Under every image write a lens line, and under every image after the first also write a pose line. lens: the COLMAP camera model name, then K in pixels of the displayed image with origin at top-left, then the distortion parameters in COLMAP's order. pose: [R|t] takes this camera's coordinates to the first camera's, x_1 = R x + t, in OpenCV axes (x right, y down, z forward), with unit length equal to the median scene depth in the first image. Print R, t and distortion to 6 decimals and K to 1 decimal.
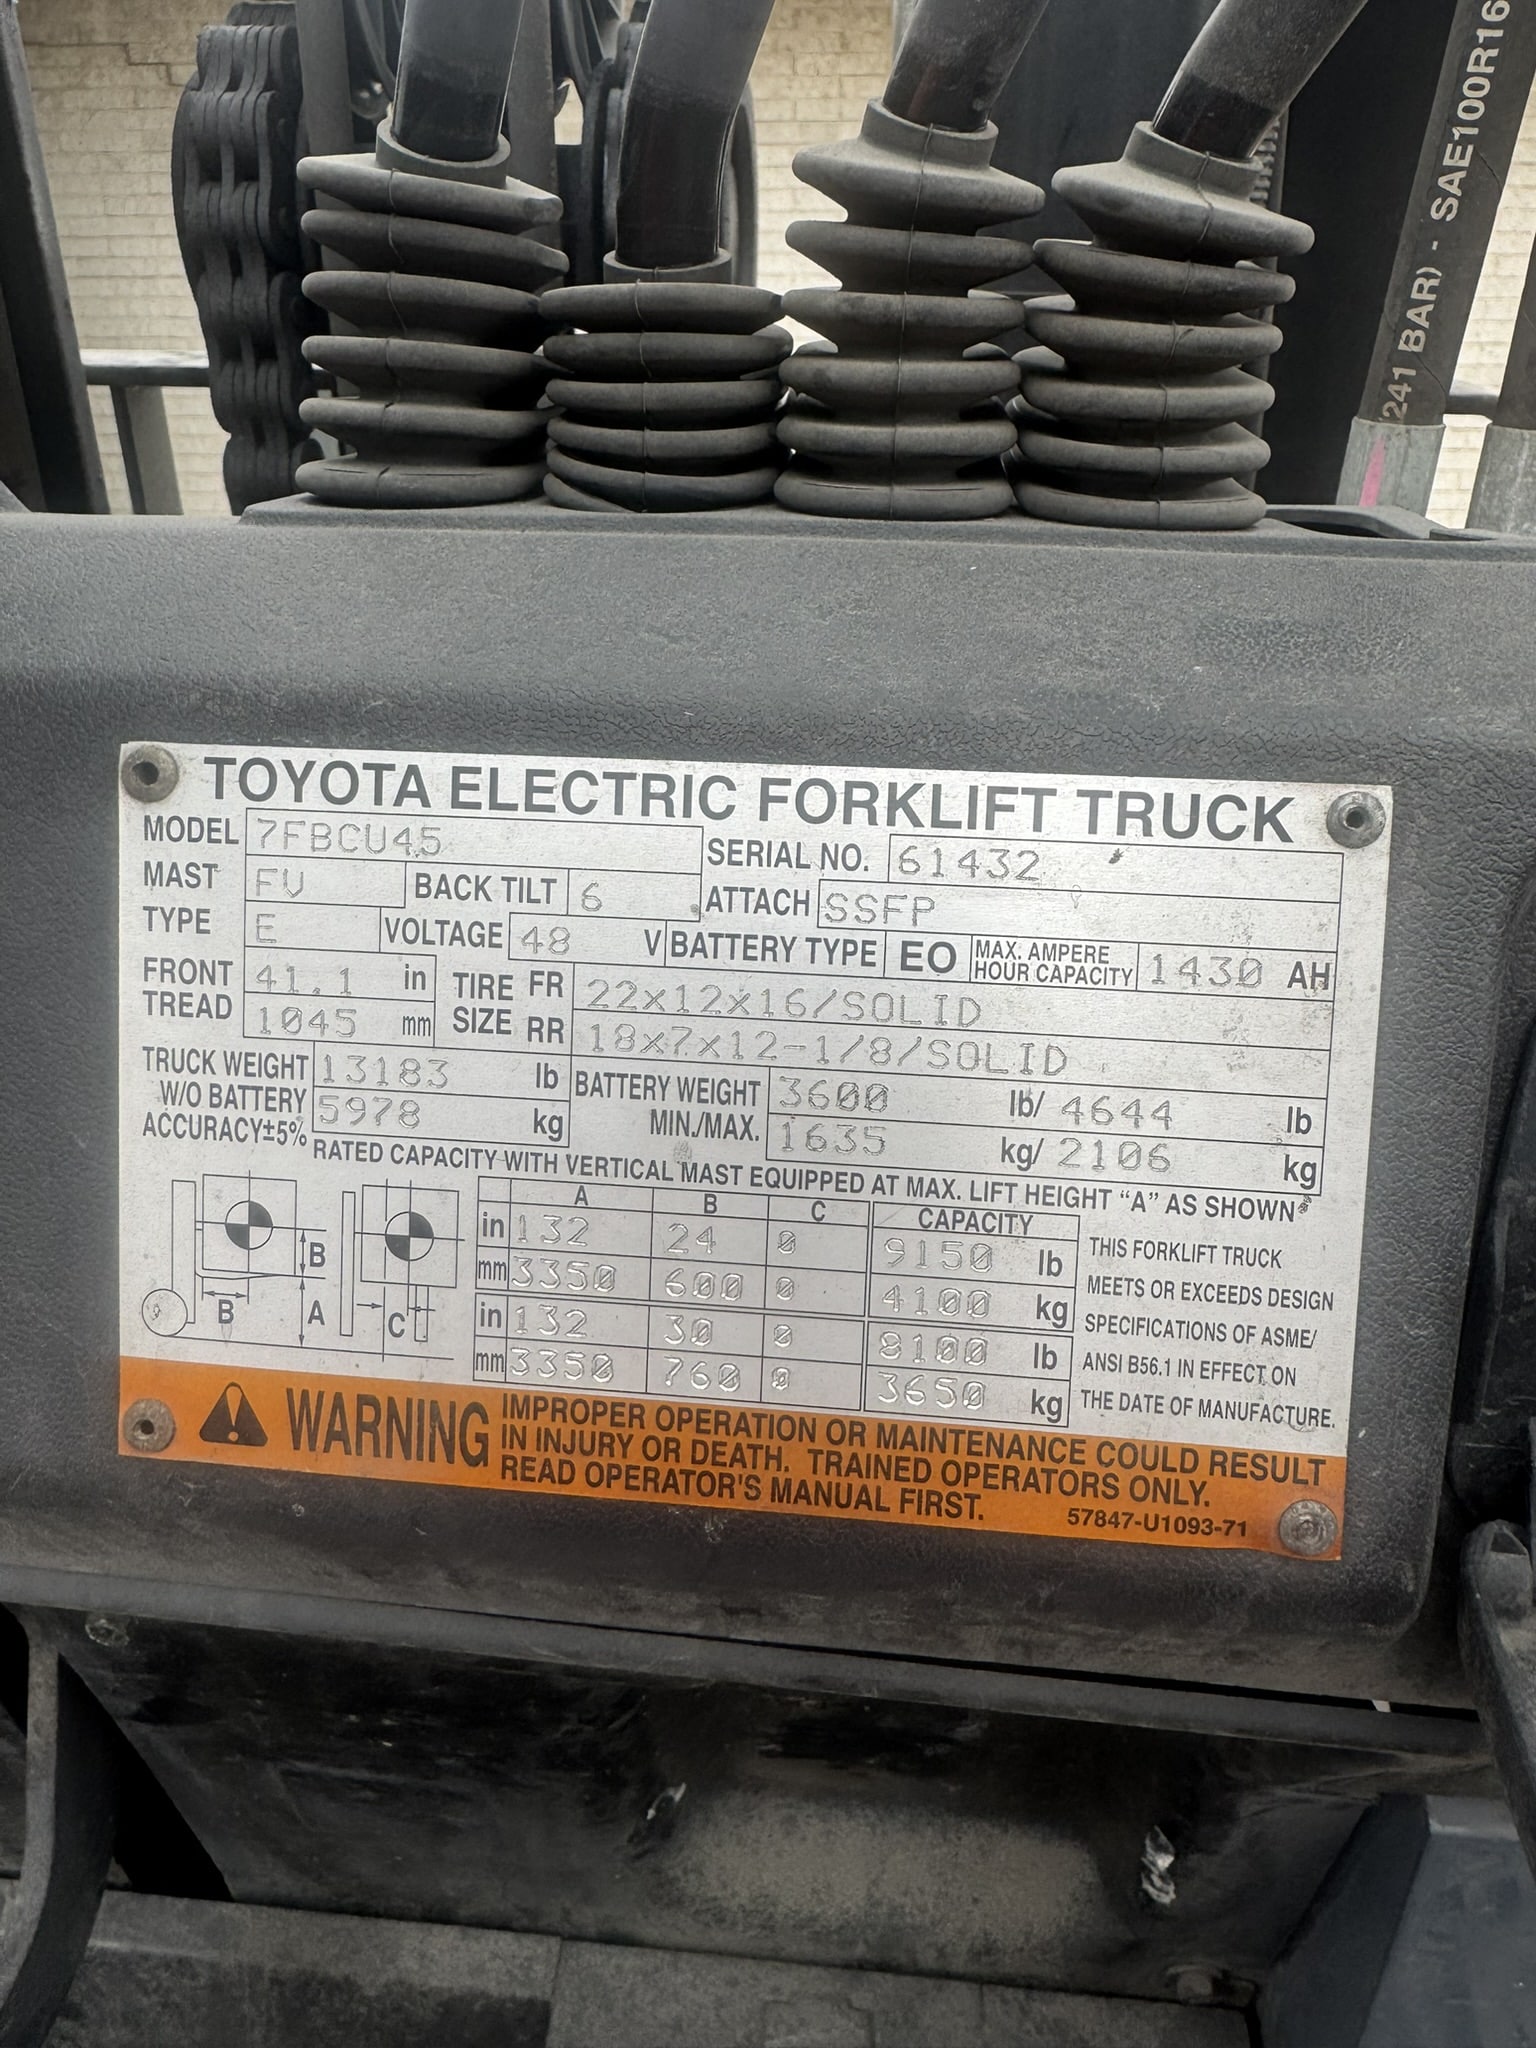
lens RADIAL K [[1425.5, 0, 766.5], [0, 1425.5, 948.8], [0, 0, 1]] dist [-0.005685, -0.002596]
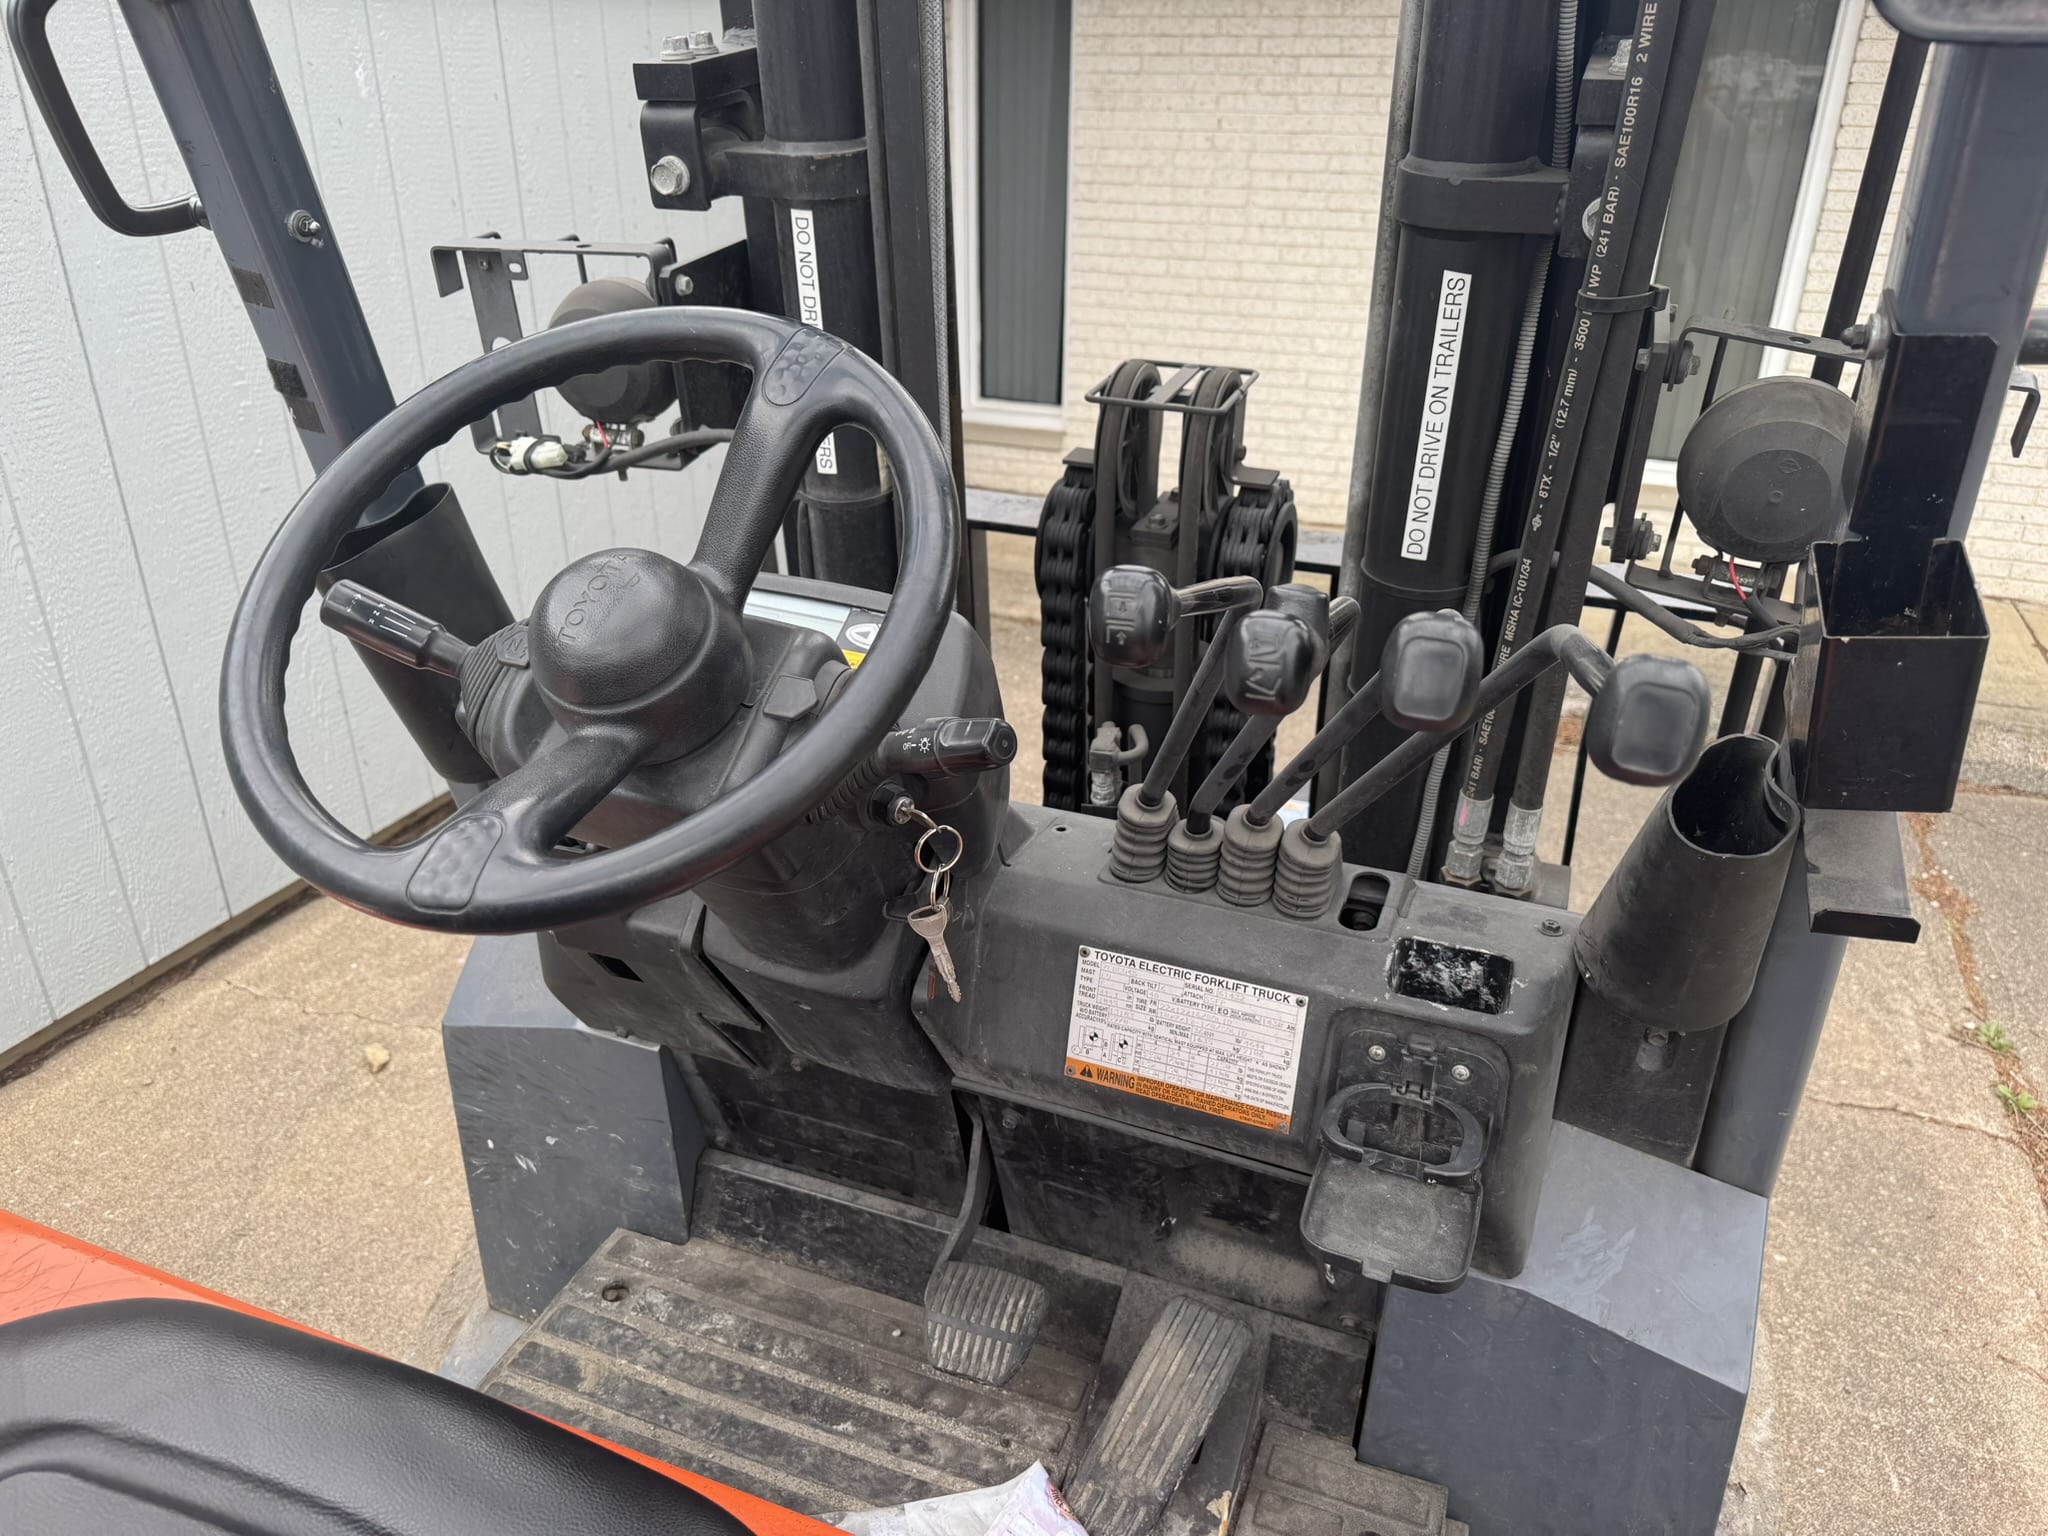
lens RADIAL K [[1423.2, 0, 1015.4], [0, 1423.2, 757.1], [0, 0, 1]] dist [0.150610, -0.334615]
pose [[0.961406, 0.114104, -0.250357, 0.589408], [-0.093933, 0.991399, 0.091129, -1.333970], [0.258602, -0.064095, 0.963855, -4.267737]]
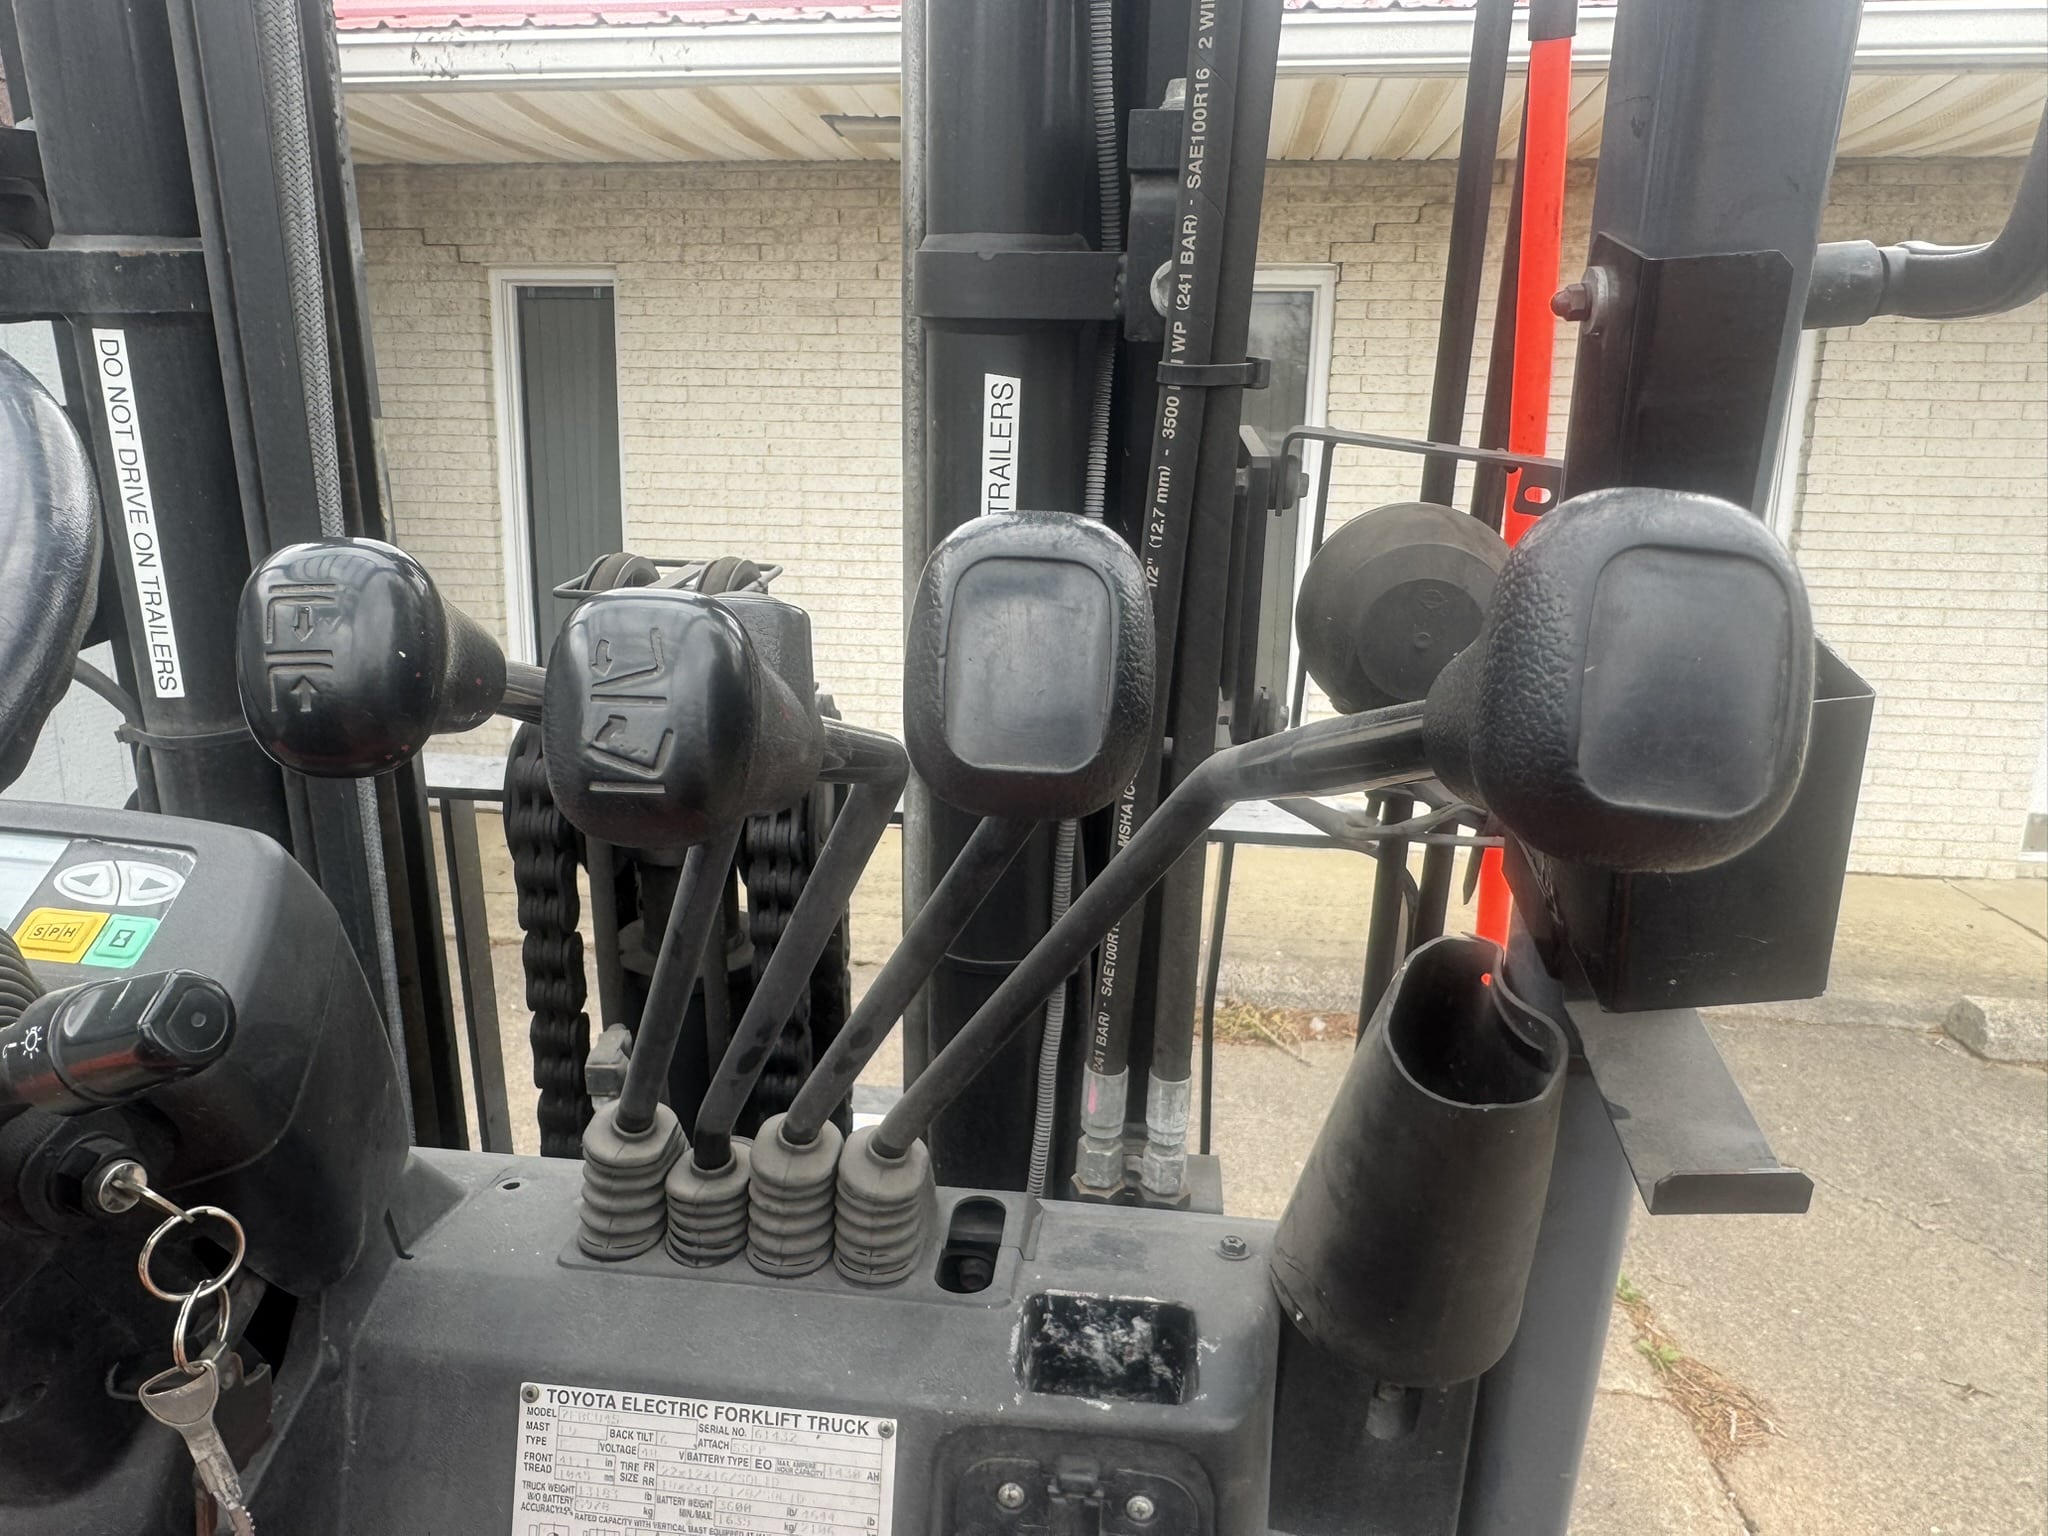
lens RADIAL K [[1443.4, 0, 970.3], [0, 1443.4, 774.8], [0, 0, 1]] dist [-0.005182, -0.004824]
pose [[0.999723, 0.009350, -0.021580, 0.626377], [-0.012195, 0.990671, -0.135731, -1.090130], [0.020110, 0.135957, 0.990511, -2.424691]]
